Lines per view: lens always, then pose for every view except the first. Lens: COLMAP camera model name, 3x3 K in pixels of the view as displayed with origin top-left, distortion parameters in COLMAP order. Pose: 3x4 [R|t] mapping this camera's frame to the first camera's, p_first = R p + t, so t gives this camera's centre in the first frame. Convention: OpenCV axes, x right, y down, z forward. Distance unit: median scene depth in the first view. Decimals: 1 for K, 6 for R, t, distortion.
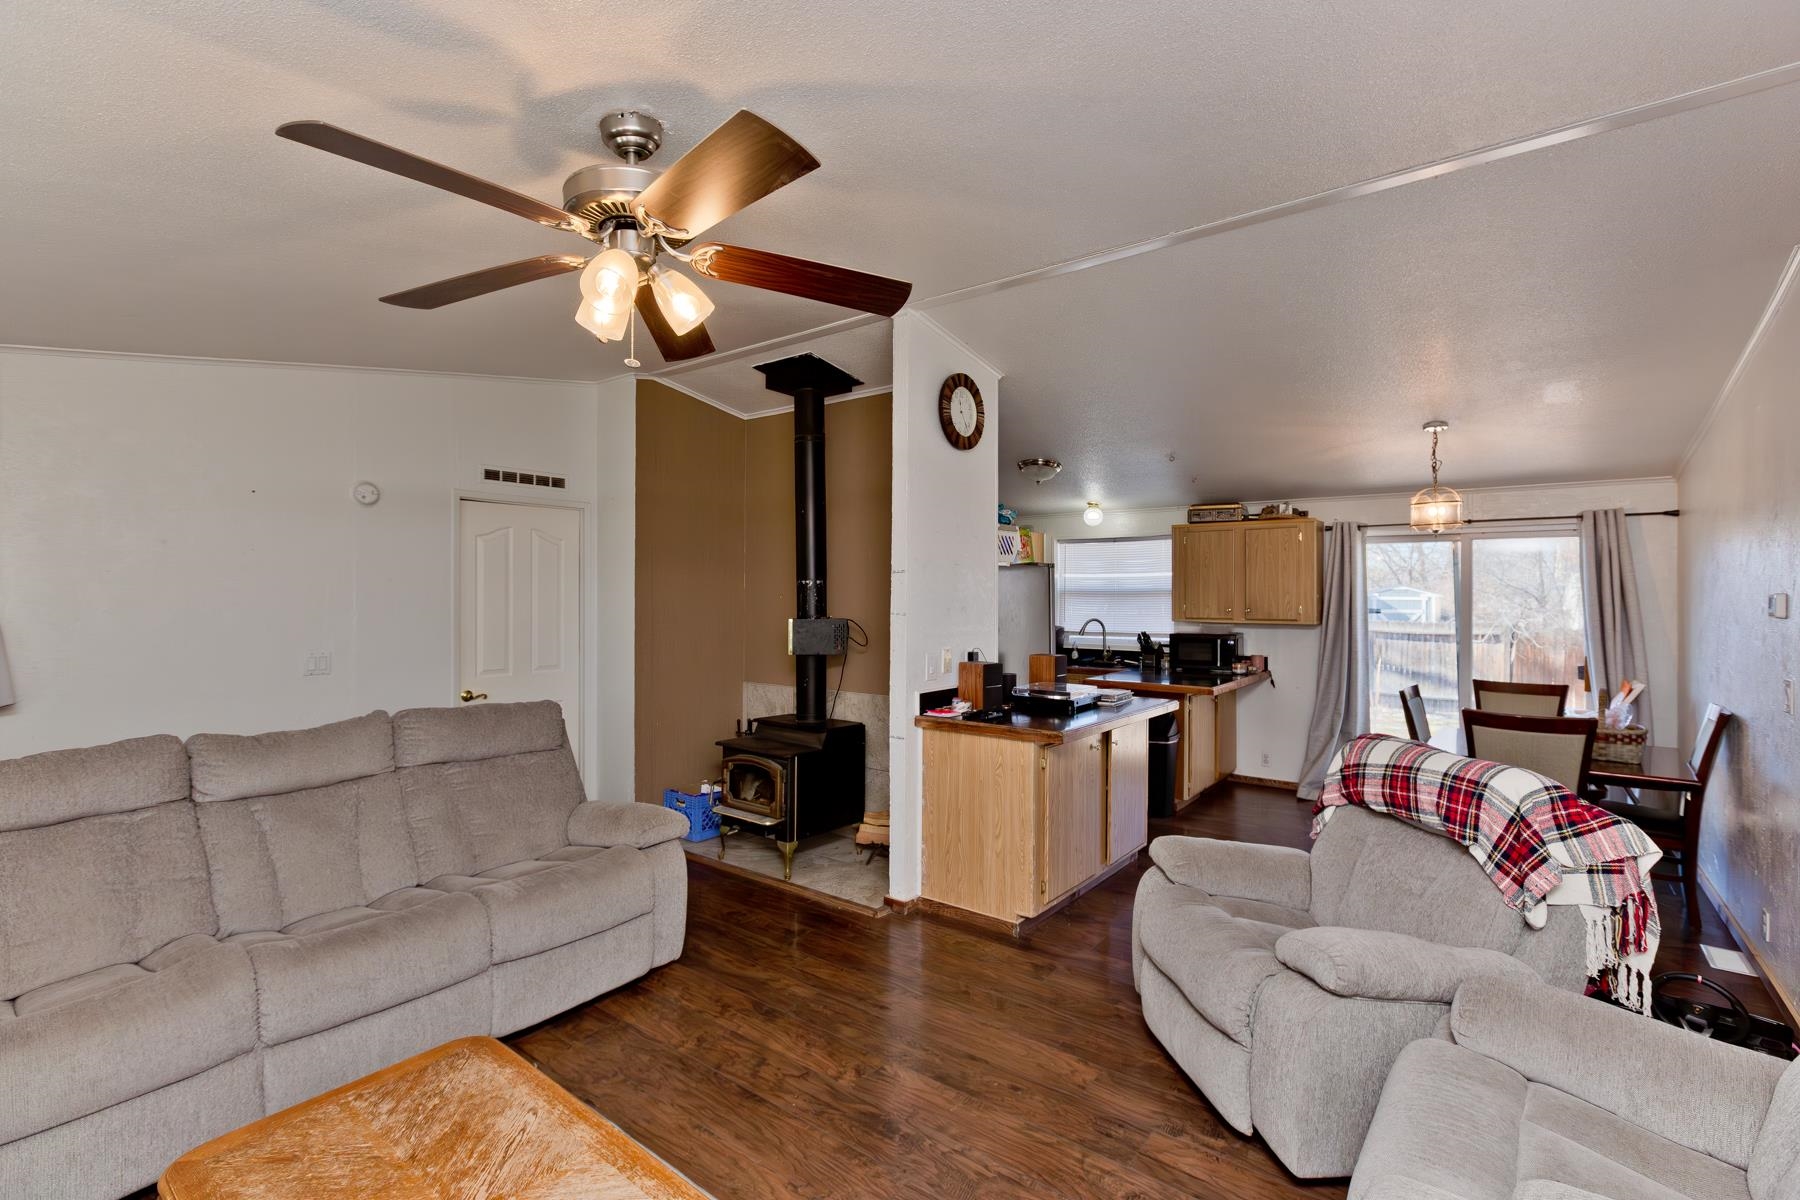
lens RADIAL K [[821.0, 0, 900.8], [0, 821.0, 590.0], [0, 0, 1]] dist [0.001386, -0.000041]
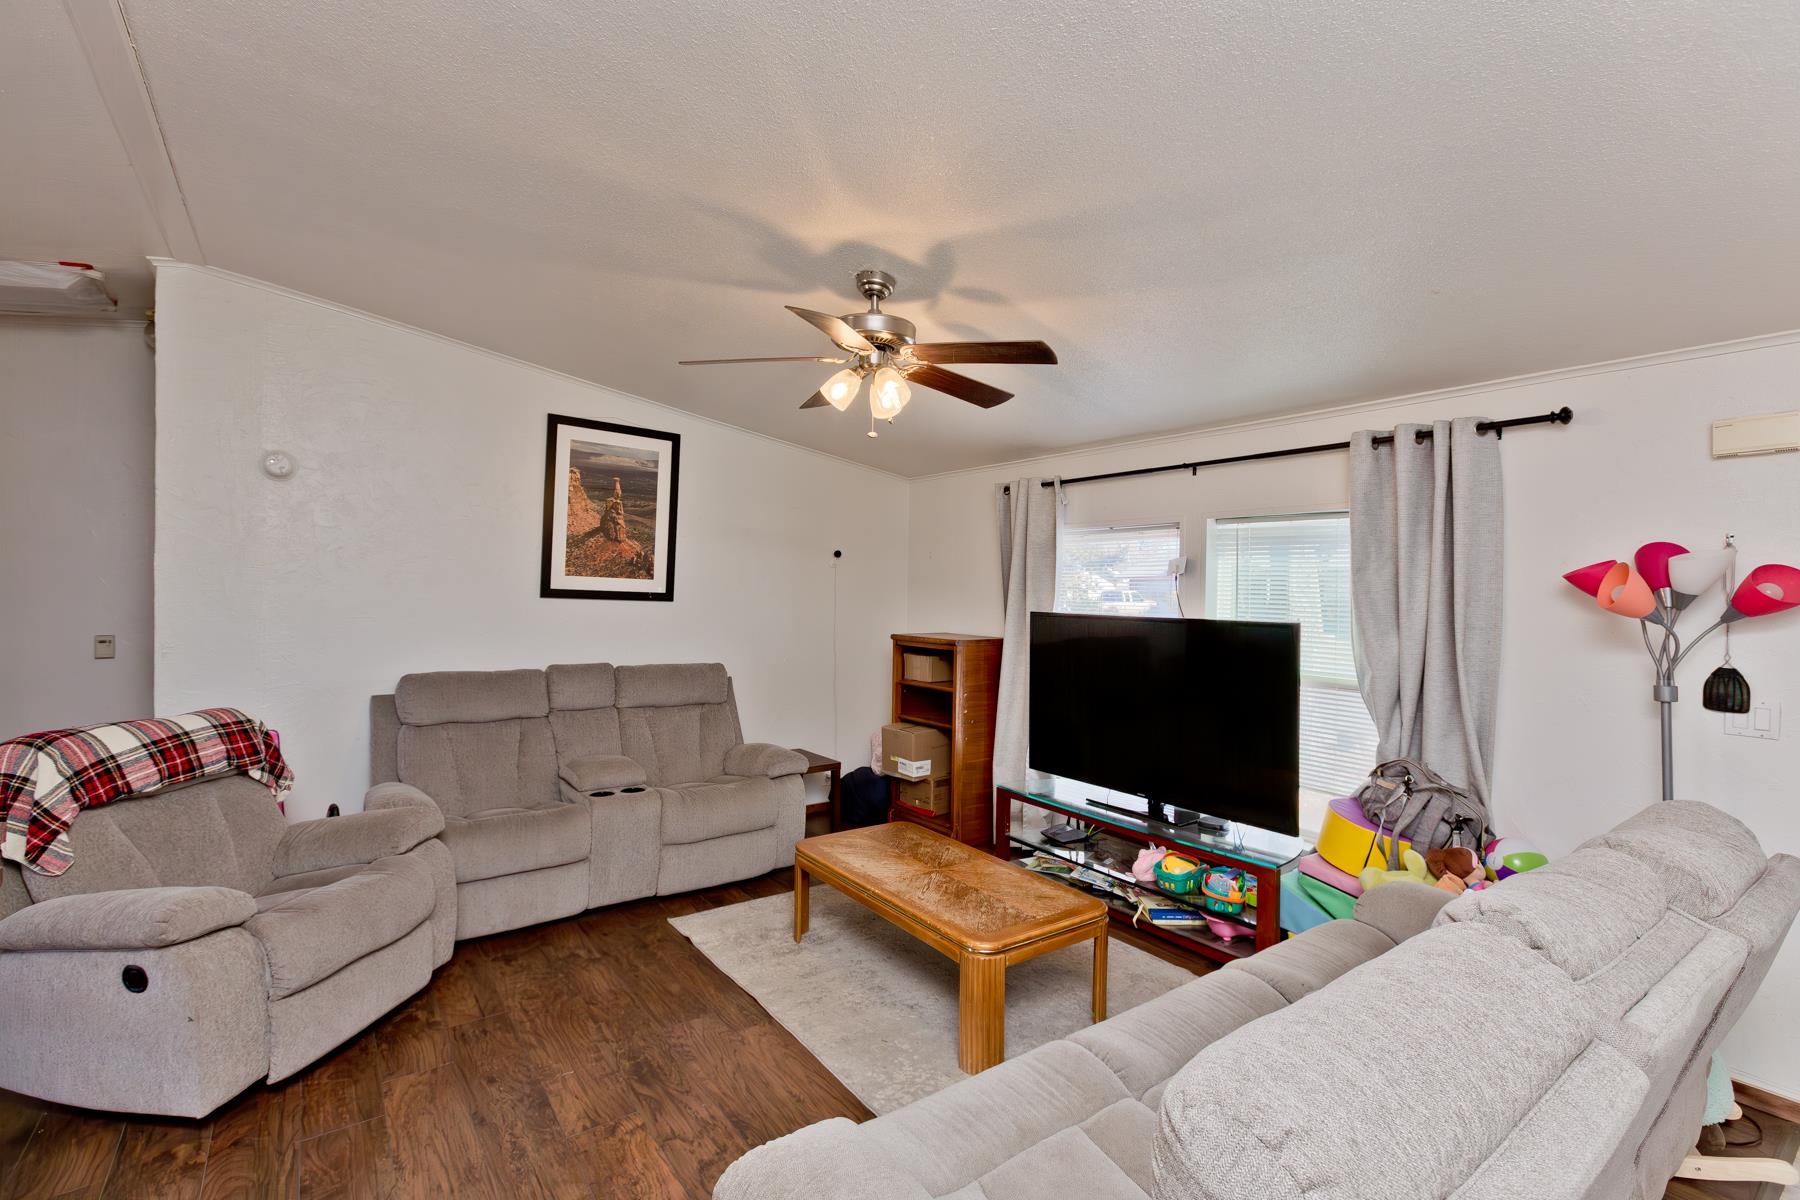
lens RADIAL K [[821.0, 0, 900.8], [0, 821.0, 590.0], [0, 0, 1]] dist [0.001386, -0.000041]
pose [[-0.961807, -0.017987, 0.273138, -0.643780], [-0.018579, 0.999827, 0.000417, 0.009513], [-0.273098, -0.004674, -0.961975, 1.974988]]
